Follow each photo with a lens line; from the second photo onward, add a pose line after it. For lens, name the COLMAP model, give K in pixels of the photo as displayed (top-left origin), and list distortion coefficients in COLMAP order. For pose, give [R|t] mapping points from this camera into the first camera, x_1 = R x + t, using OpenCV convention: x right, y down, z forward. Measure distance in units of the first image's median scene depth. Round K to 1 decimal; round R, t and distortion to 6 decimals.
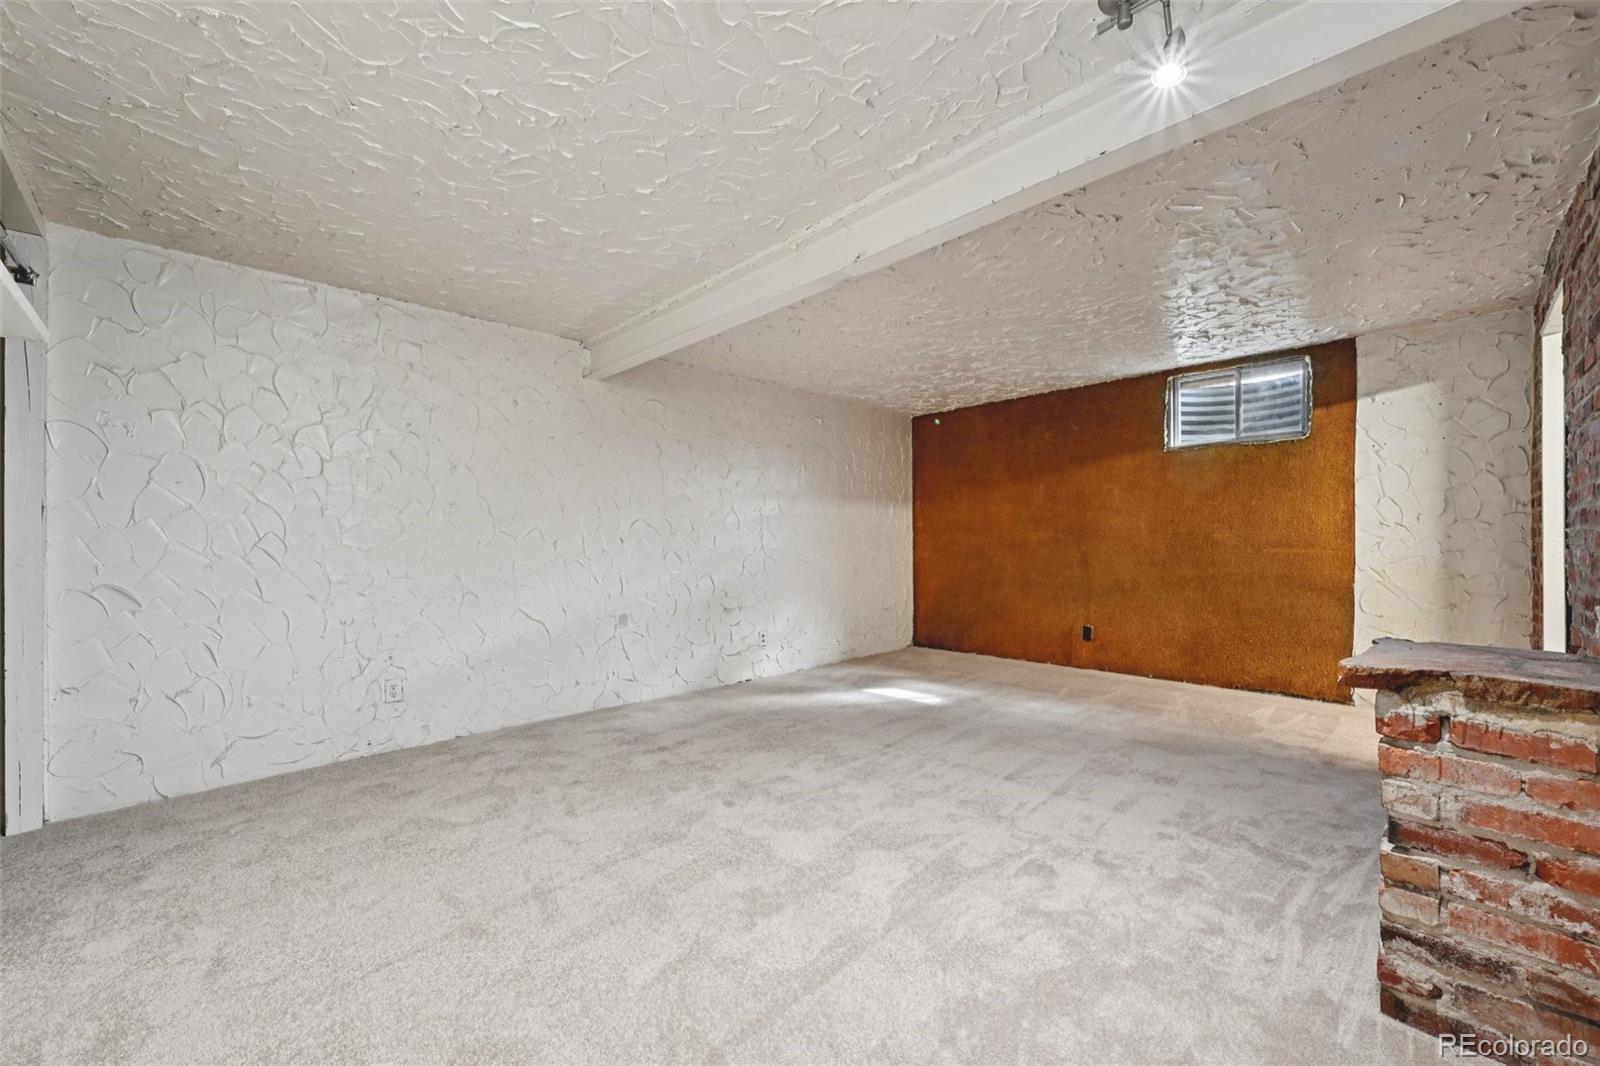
lens RADIAL K [[627.8, 0, 811.6], [0, 627.8, 541.7], [0, 0, 1]] dist [-0.002074, -0.000311]
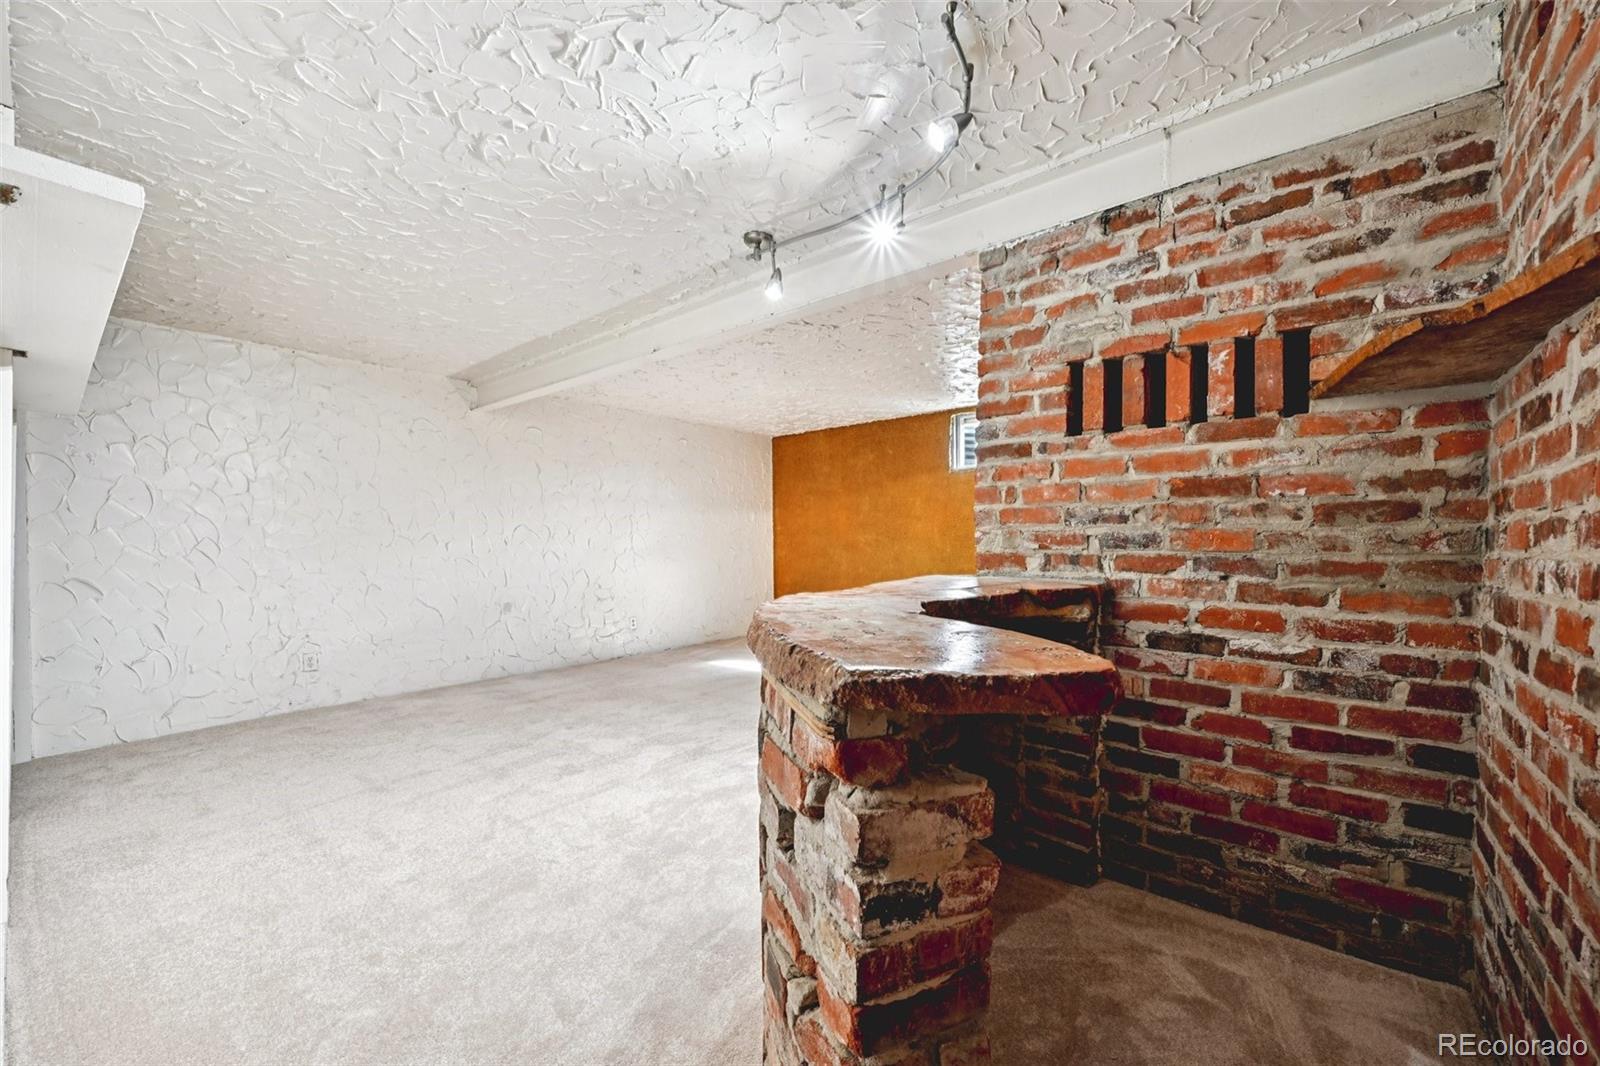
lens RADIAL K [[627.8, 0, 811.3], [0, 627.8, 547.8], [0, 0, 1]] dist [-0.002074, -0.000311]
pose [[0.993857, -0.003292, 0.110619, 0.205774], [0.002177, 0.999946, 0.010195, -0.004014], [-0.110646, -0.009892, 0.993811, -0.378356]]
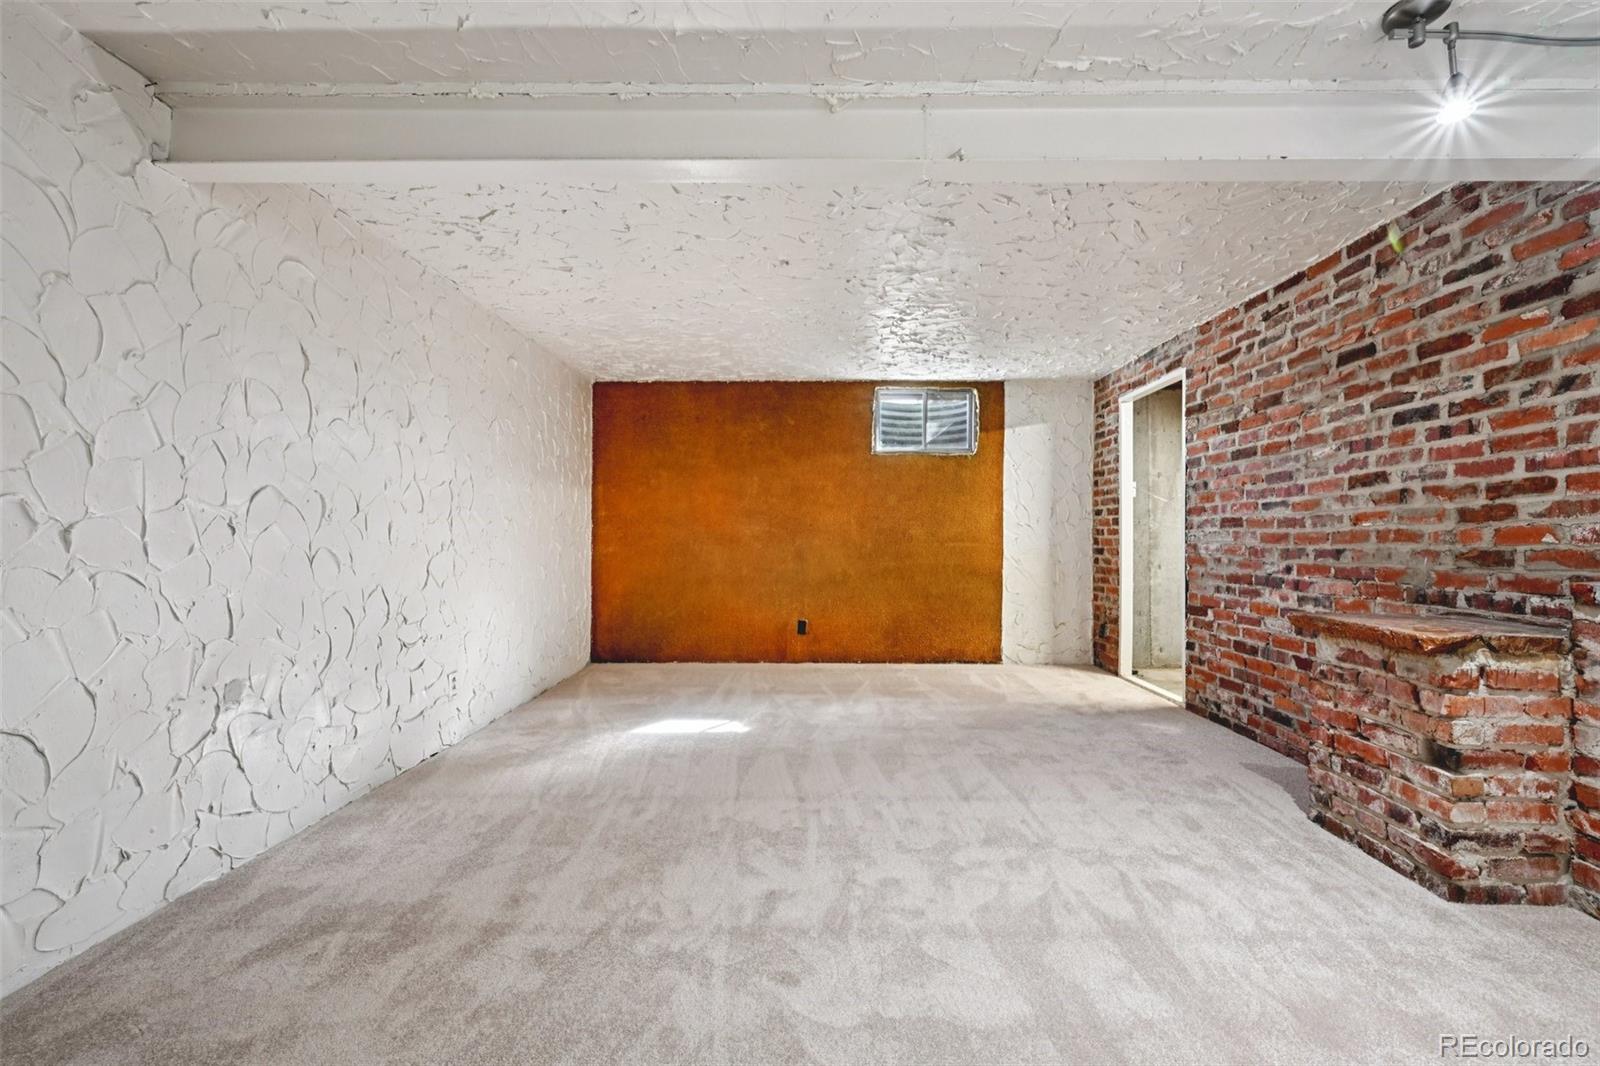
lens RADIAL K [[627.8, 0, 810.9], [0, 627.8, 526.1], [0, 0, 1]] dist [-0.002074, -0.000311]
pose [[0.709392, 0.017283, 0.704602, -0.427881], [-0.008236, 0.999834, -0.016232, 0.000919], [-0.704766, 0.005711, 0.709417, 0.447349]]
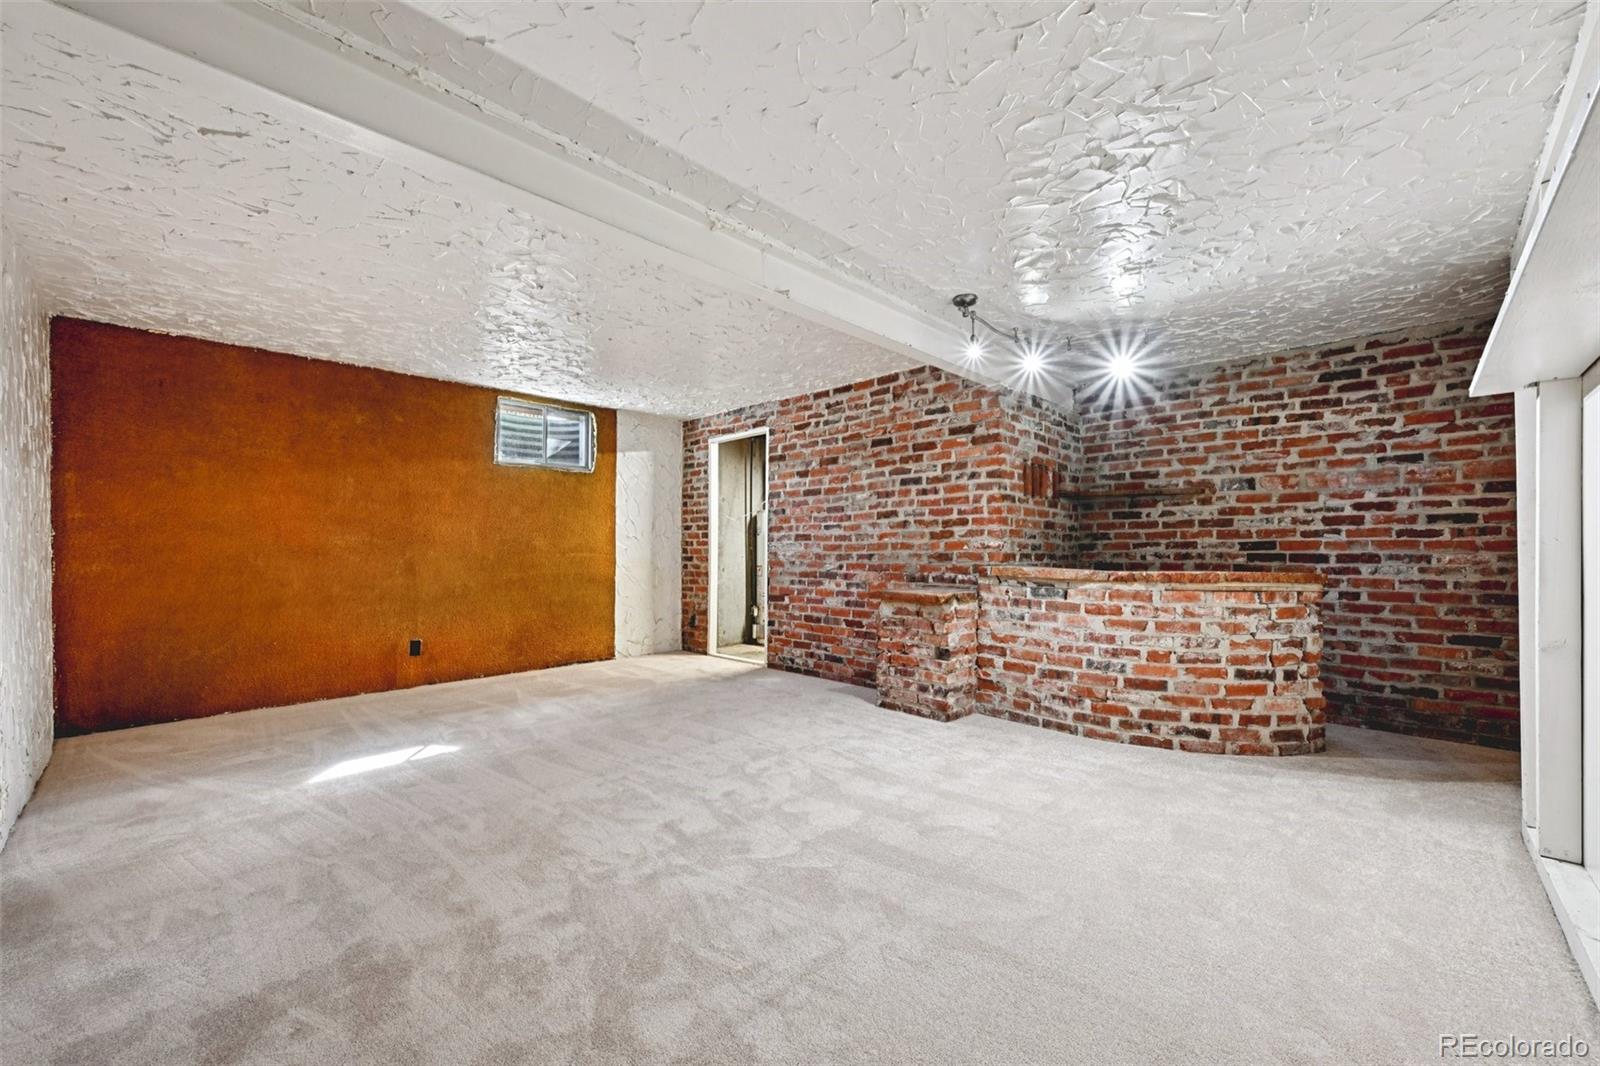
lens RADIAL K [[627.8, 0, 803.4], [0, 627.8, 552.1], [0, 0, 1]] dist [-0.002074, -0.000311]
pose [[-0.021220, -0.003301, 0.999769, -0.788736], [-0.002646, 0.999991, 0.003246, 0.004281], [-0.999771, -0.002576, -0.021228, 0.741747]]
